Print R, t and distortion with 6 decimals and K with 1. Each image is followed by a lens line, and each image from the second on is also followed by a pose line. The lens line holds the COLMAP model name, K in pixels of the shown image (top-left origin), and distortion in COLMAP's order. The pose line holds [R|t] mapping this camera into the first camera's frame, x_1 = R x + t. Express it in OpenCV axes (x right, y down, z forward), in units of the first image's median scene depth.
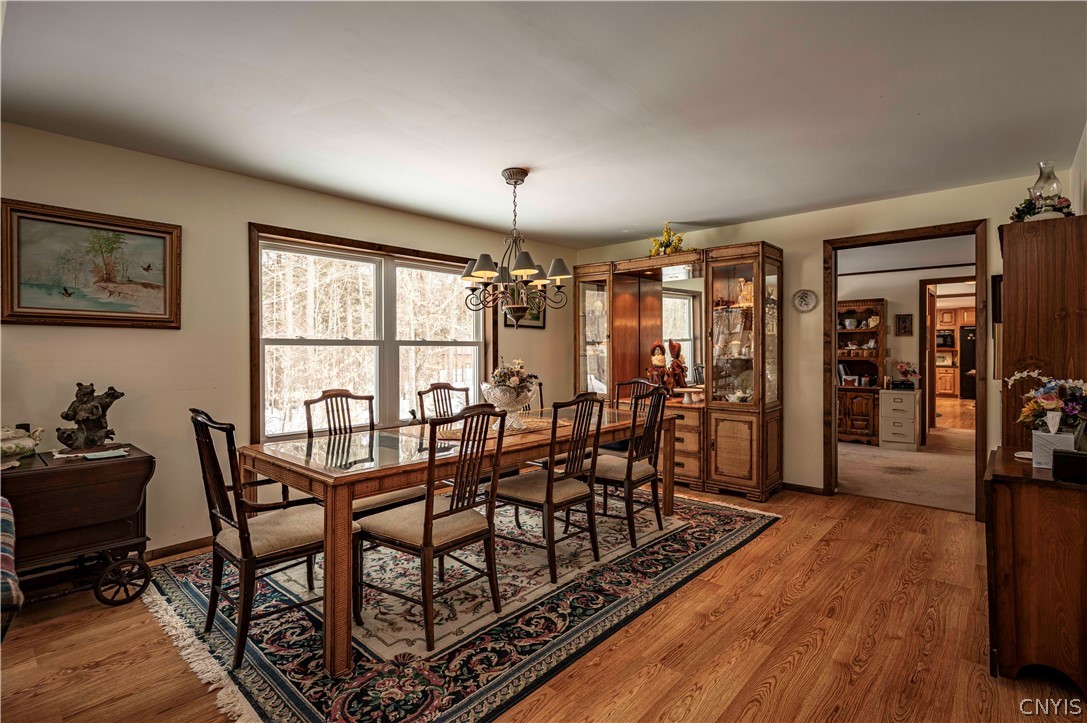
lens RADIAL K [[511.6, 0, 544.6], [0, 511.6, 351.5], [0, 0, 1]] dist [0.000082, 0.000100]
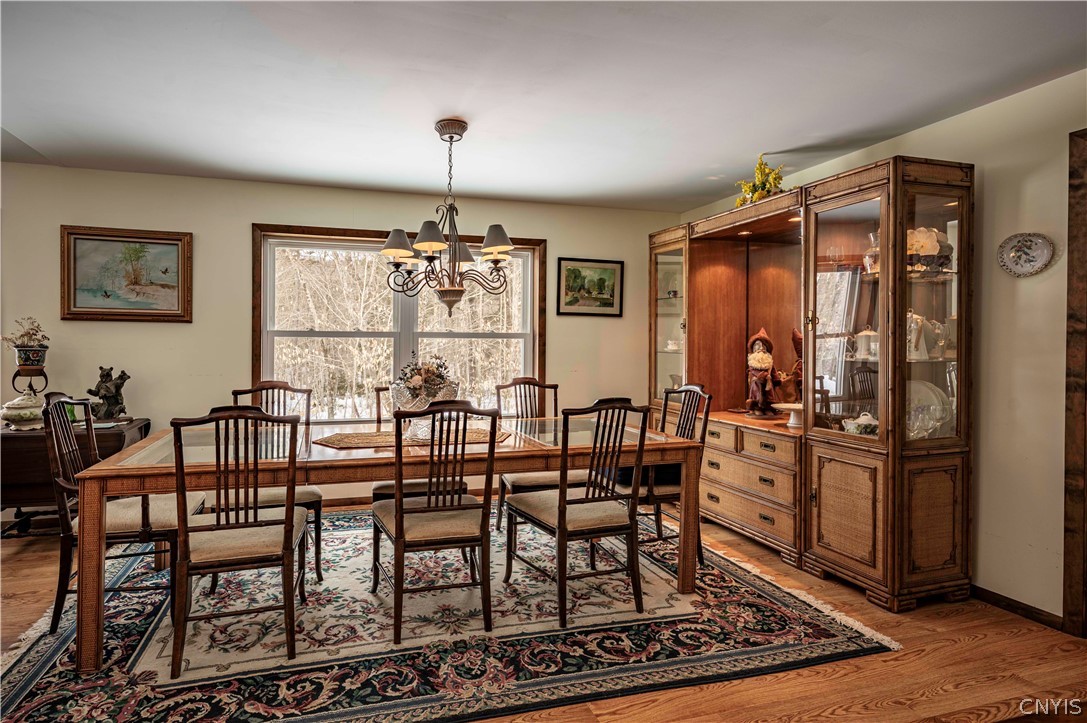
lens RADIAL K [[532.5, 0, 542.9], [0, 532.5, 346.2], [0, 0, 1]] dist [-0.000579, 0.001198]
pose [[0.843563, 0.009256, -0.536951, 0.570318], [-0.008774, 0.999956, 0.003454, -0.001761], [0.536959, 0.001798, 0.843606, 0.393958]]
